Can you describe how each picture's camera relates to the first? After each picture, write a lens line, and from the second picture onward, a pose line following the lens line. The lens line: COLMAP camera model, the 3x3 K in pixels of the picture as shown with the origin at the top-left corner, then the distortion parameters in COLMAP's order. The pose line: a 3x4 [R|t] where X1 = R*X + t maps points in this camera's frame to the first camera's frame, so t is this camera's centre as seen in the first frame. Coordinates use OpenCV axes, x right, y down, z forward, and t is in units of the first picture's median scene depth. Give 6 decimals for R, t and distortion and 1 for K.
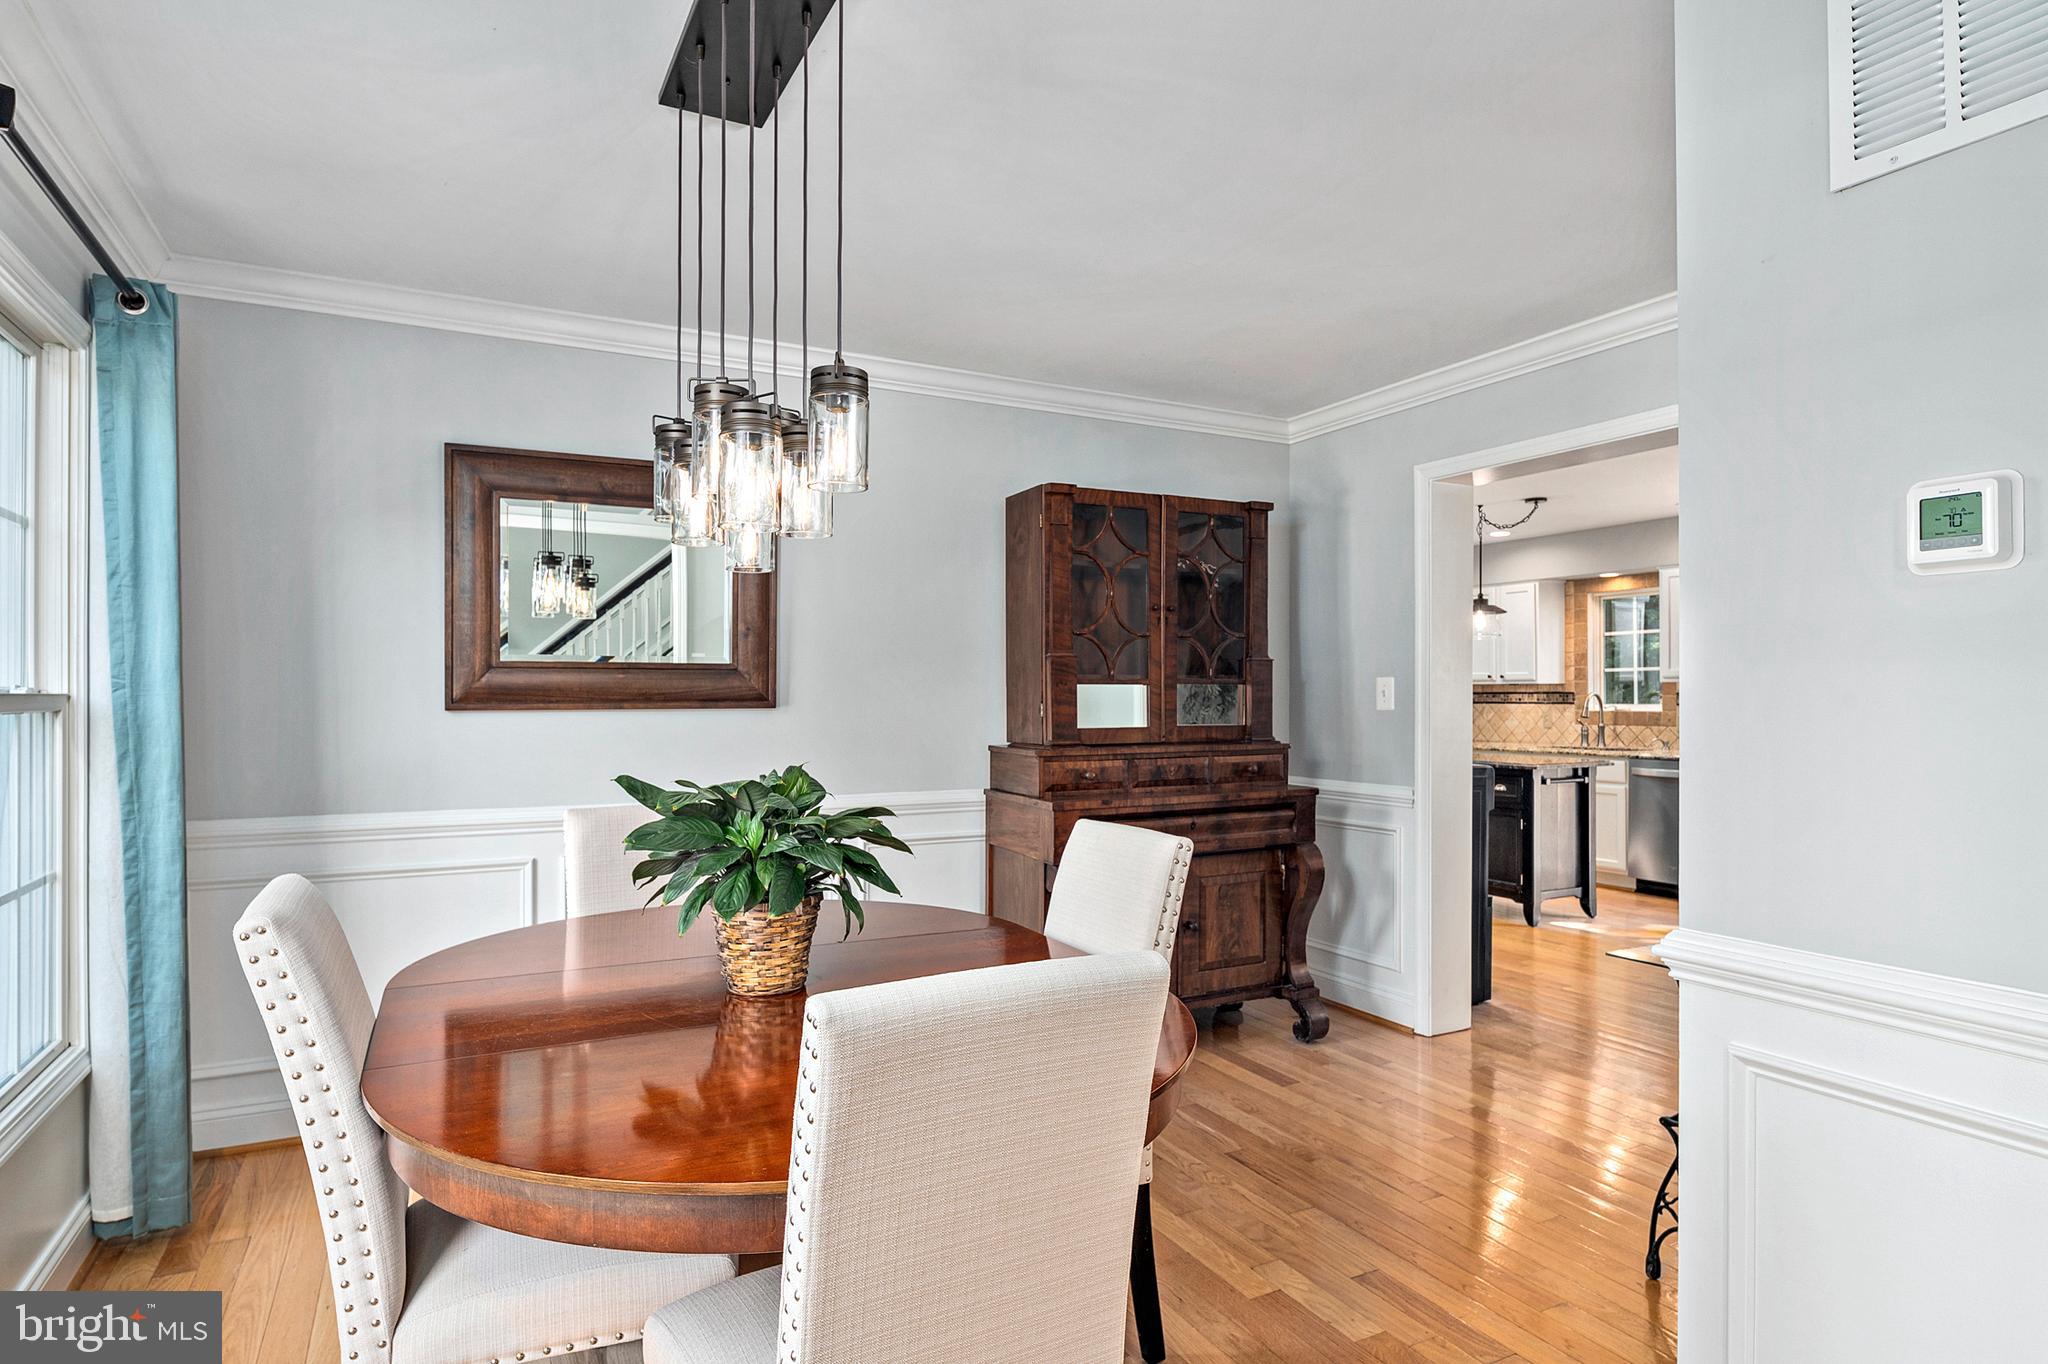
lens RADIAL K [[1117.6, 0, 1024.0], [0, 1117.6, 682.0], [0, 0, 1]] dist [0.001253, 0.000061]
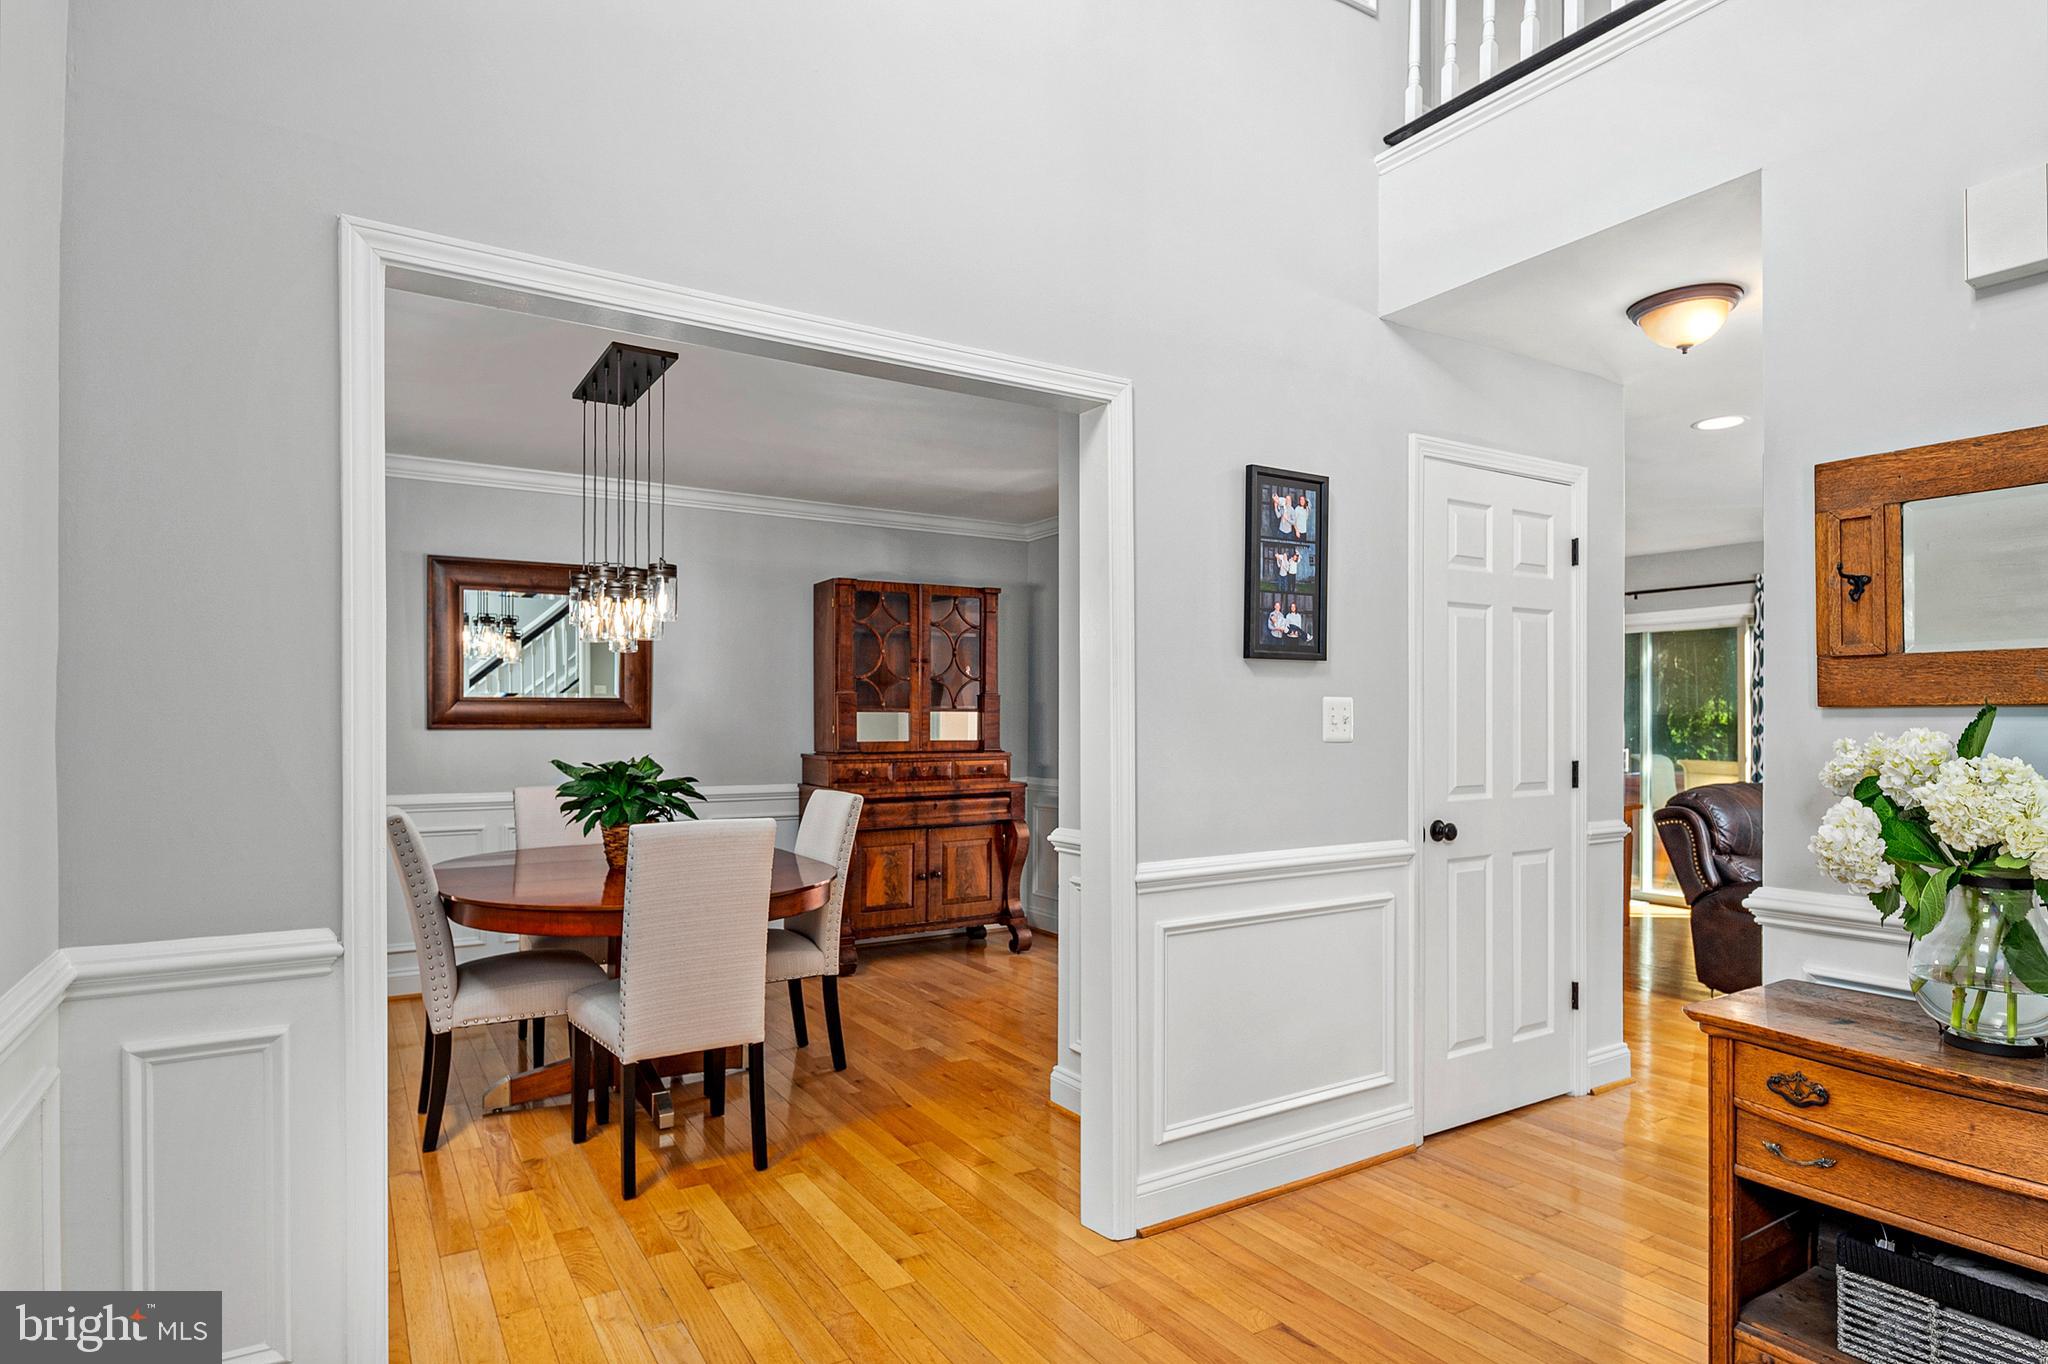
lens RADIAL K [[1113.1, 0, 1022.7], [0, 1113.1, 712.5], [0, 0, 1]] dist [-0.001537, -0.000338]
pose [[0.997126, 0.001196, 0.075746, 0.155556], [-0.001642, 0.999982, 0.005824, -0.006689], [-0.075738, -0.005932, 0.997110, -0.502711]]
